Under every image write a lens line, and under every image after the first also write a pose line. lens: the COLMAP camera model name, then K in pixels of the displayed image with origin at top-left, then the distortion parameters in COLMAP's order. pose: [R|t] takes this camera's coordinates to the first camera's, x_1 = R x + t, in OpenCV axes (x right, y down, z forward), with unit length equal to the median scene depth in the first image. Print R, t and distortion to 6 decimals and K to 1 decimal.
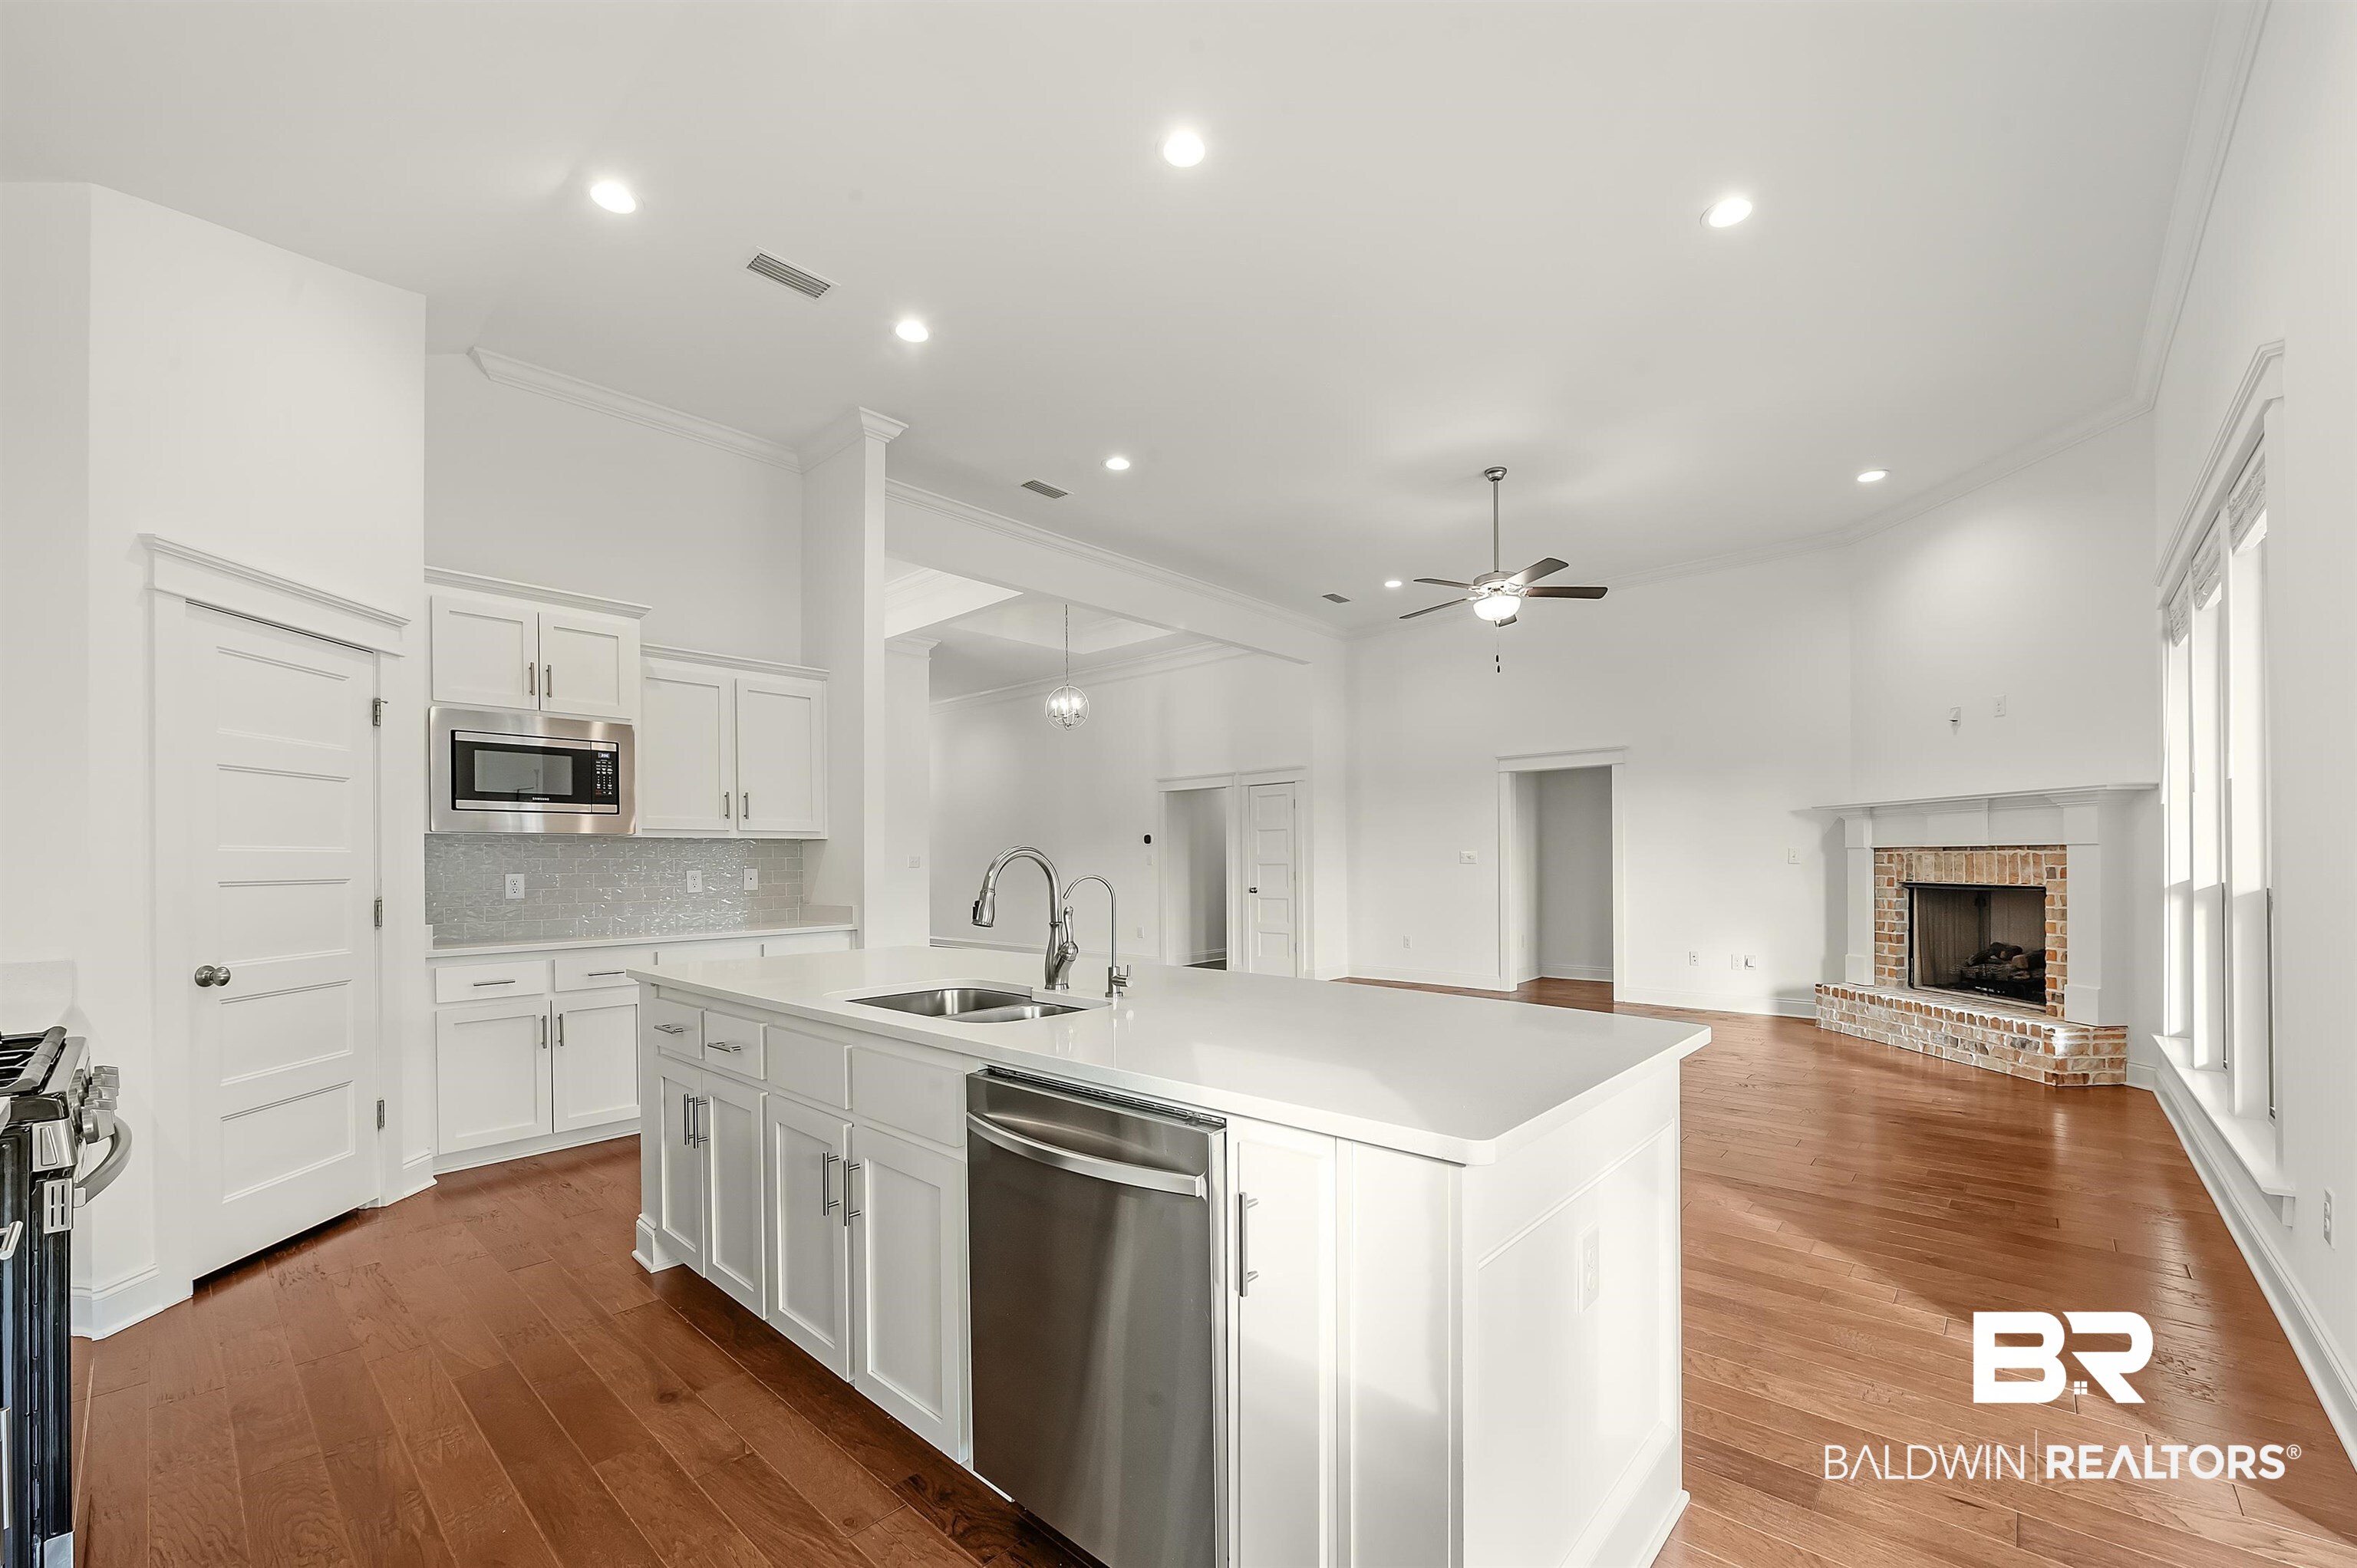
lens RADIAL K [[938.3, 0, 1191.8], [0, 938.3, 864.0], [0, 0, 1]] dist [-0.013231, -0.000103]
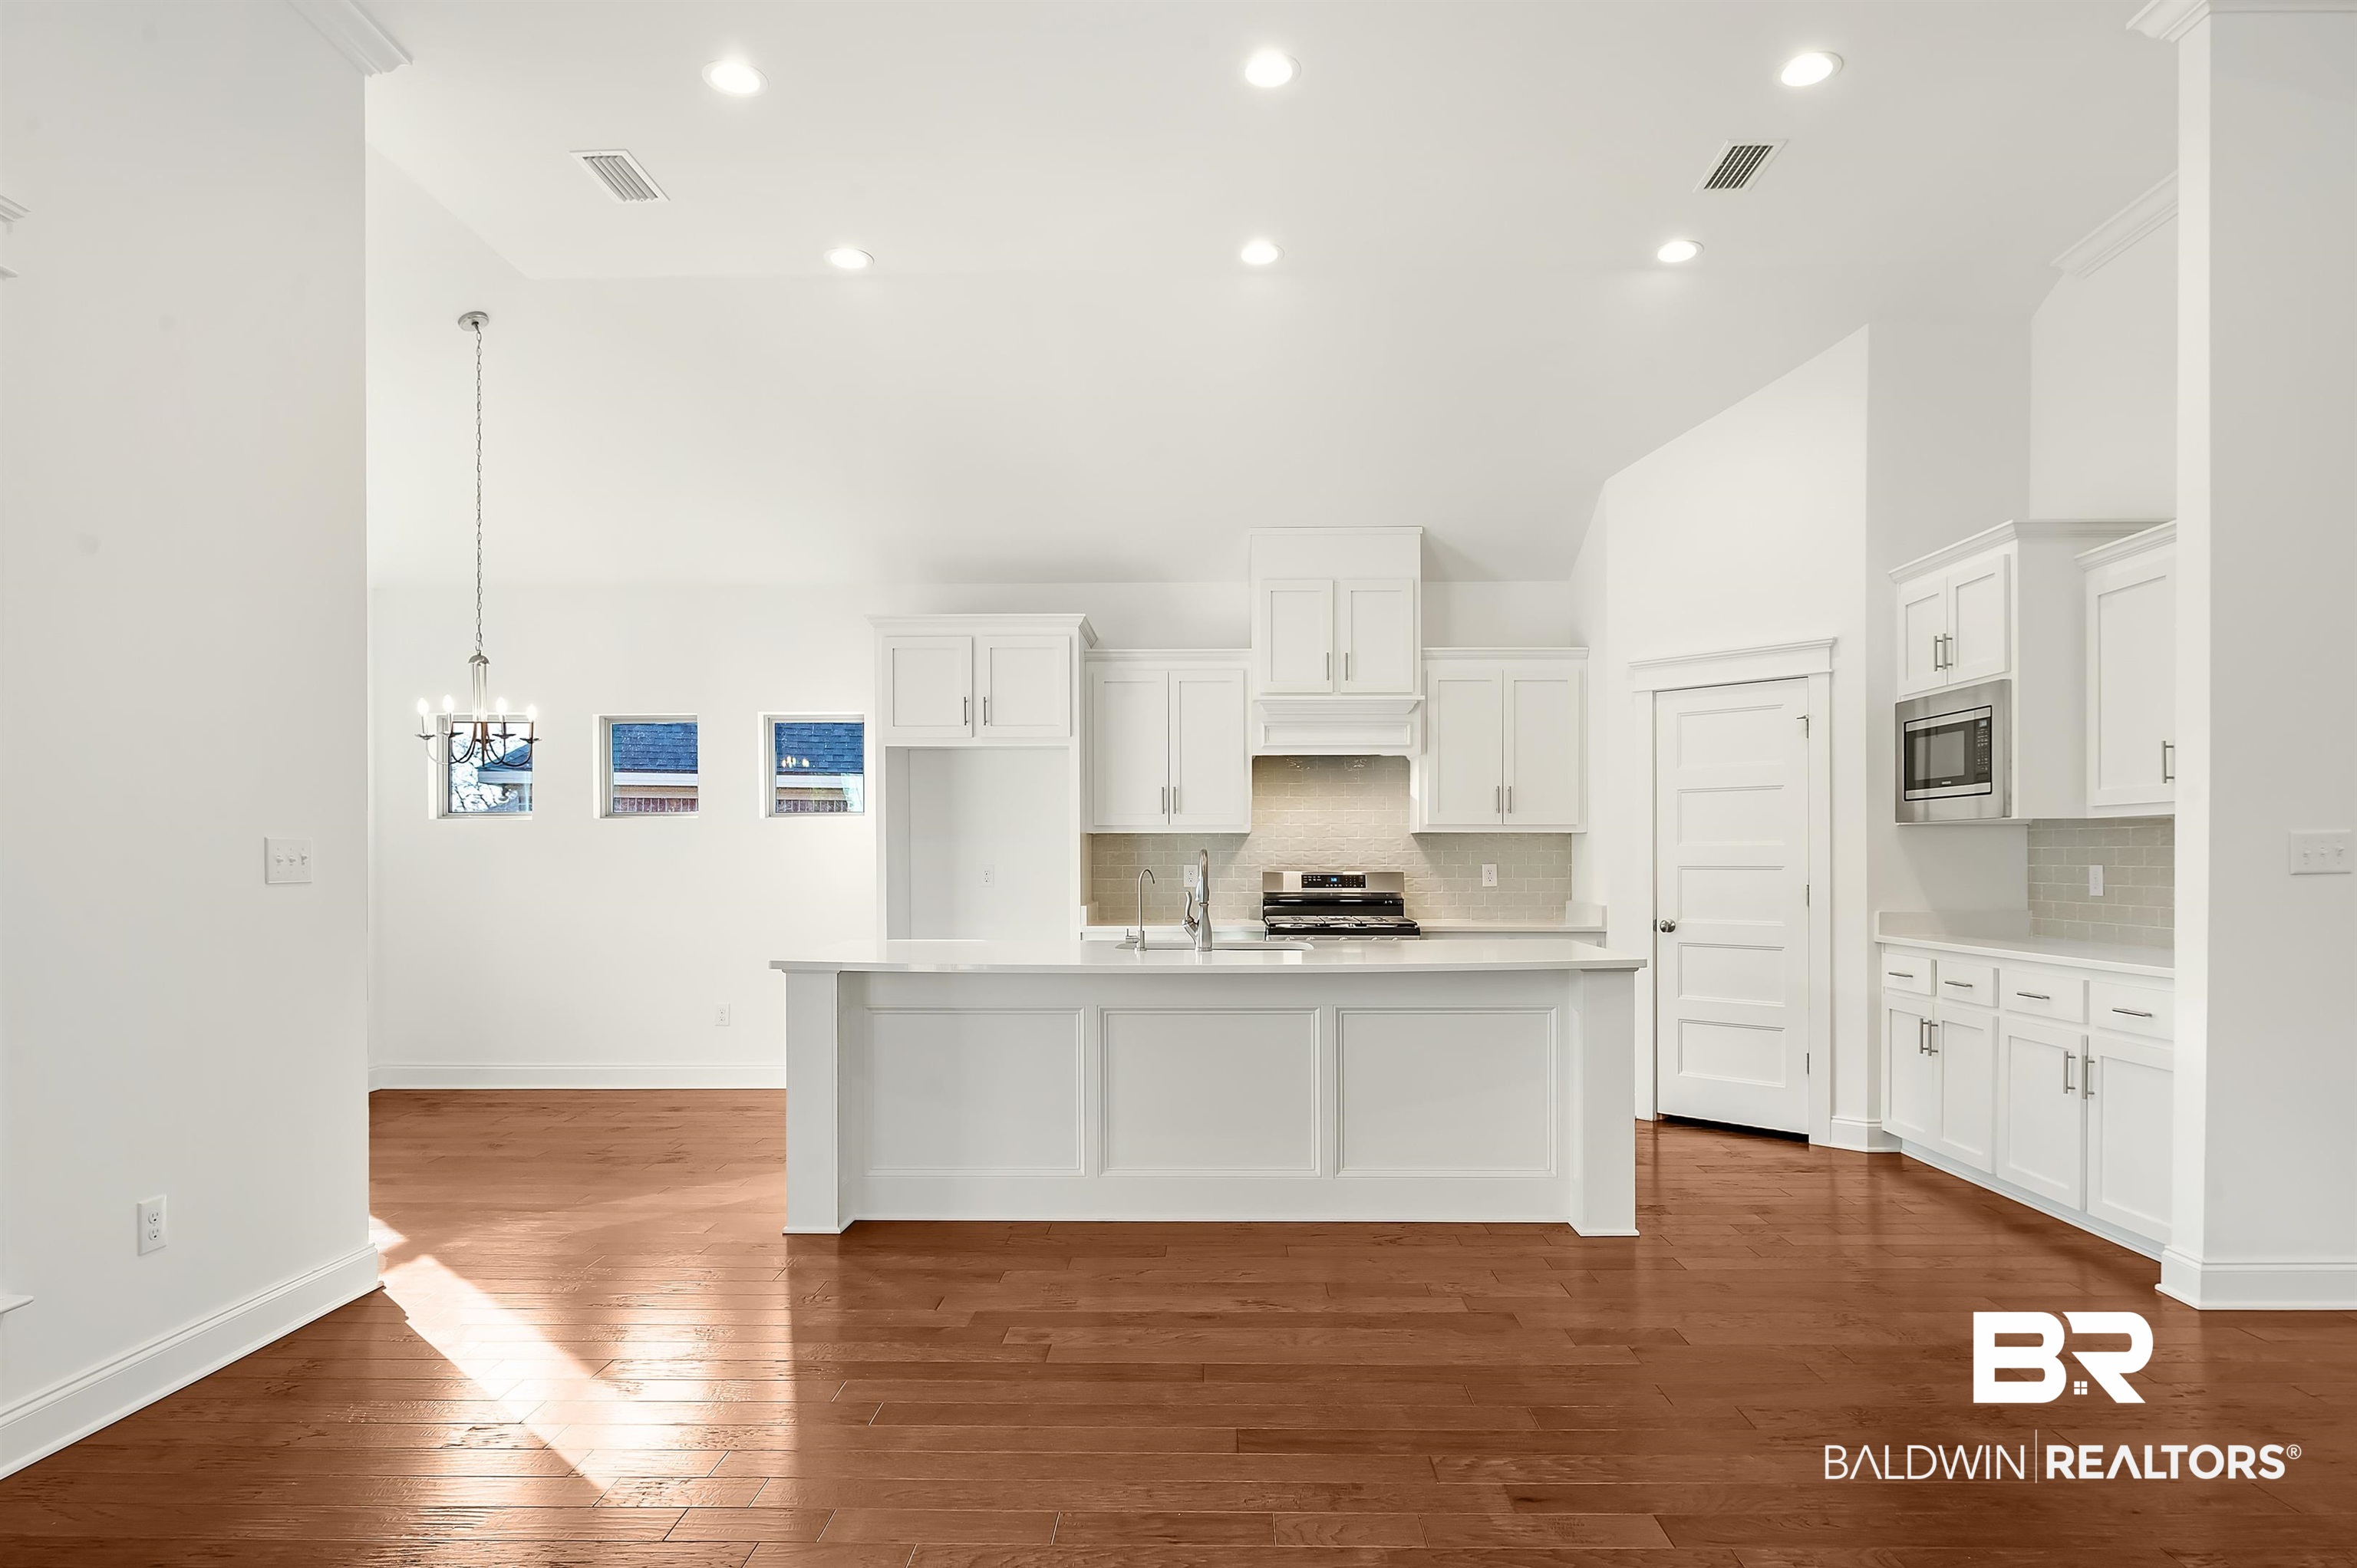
lens RADIAL K [[1315.6, 0, 1189.8], [0, 1315.6, 862.9], [0, 0, 1]] dist [-0.002413, -0.000230]
pose [[-0.758411, 0.012505, -0.651657, 0.530377], [0.006806, 0.999913, 0.011267, -0.008738], [0.651741, 0.004110, -0.758430, 1.140811]]
